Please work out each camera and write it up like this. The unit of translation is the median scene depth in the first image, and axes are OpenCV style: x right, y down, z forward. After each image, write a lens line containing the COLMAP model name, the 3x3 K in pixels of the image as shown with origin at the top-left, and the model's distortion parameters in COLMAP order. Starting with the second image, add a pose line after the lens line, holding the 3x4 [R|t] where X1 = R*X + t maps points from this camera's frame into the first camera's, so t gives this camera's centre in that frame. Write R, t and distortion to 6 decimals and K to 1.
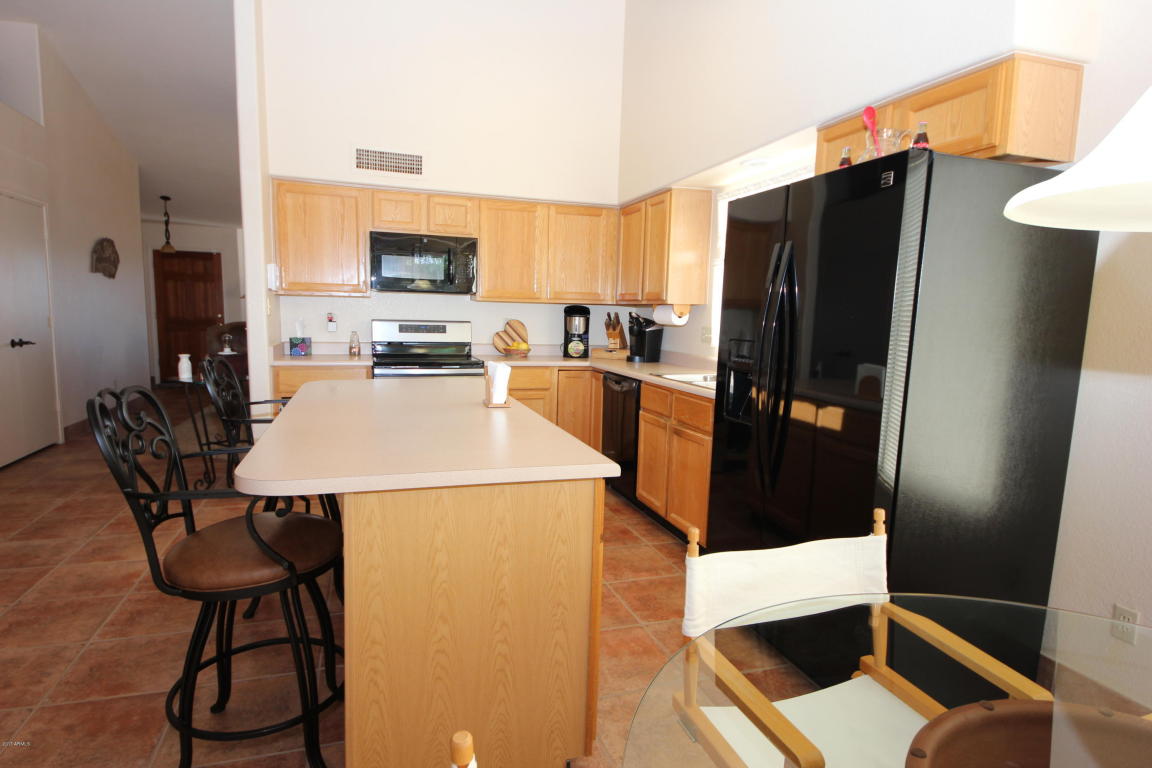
lens RADIAL K [[613.5, 0, 581.1], [0, 613.5, 388.7], [0, 0, 1]] dist [0.007538, 0.000383]
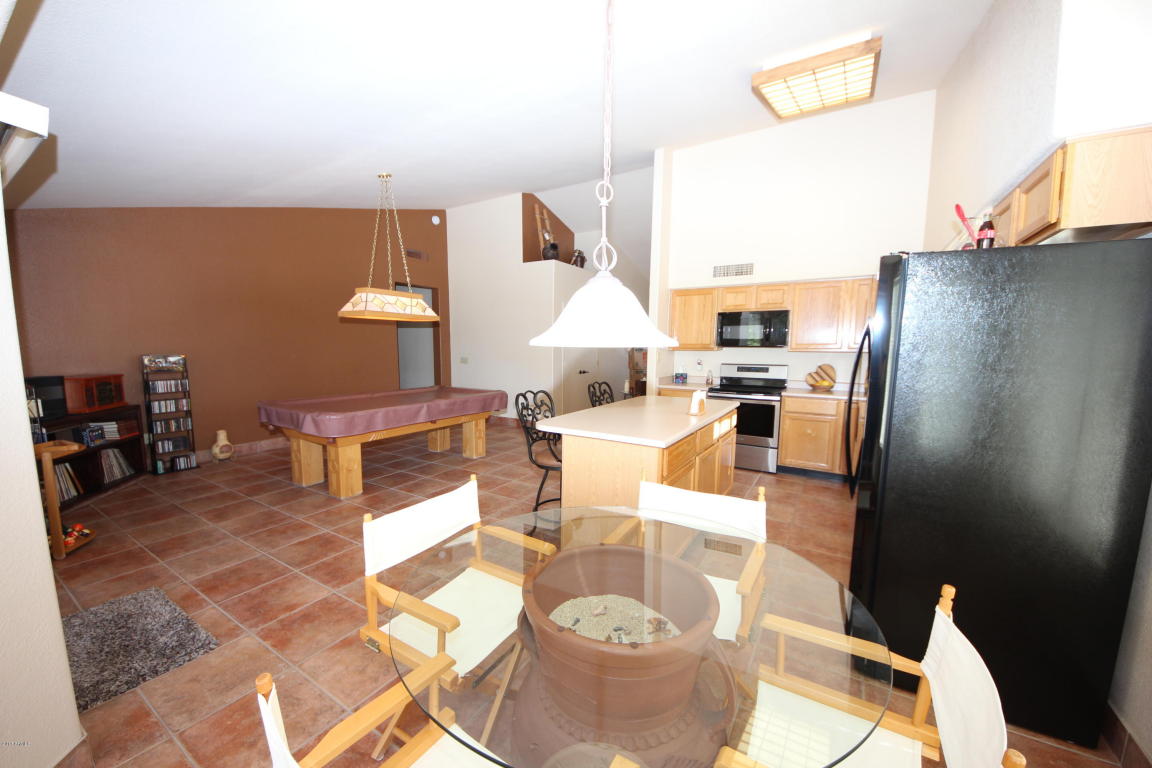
lens RADIAL K [[425.9, 0, 581.4], [0, 425.9, 385.7], [0, 0, 1]] dist [-0.001587, -0.000096]
pose [[0.661044, 0.050311, -0.748659, 0.276255], [-0.086562, 0.996201, -0.009486, -0.008209], [0.745338, 0.071076, 0.662888, -0.049190]]
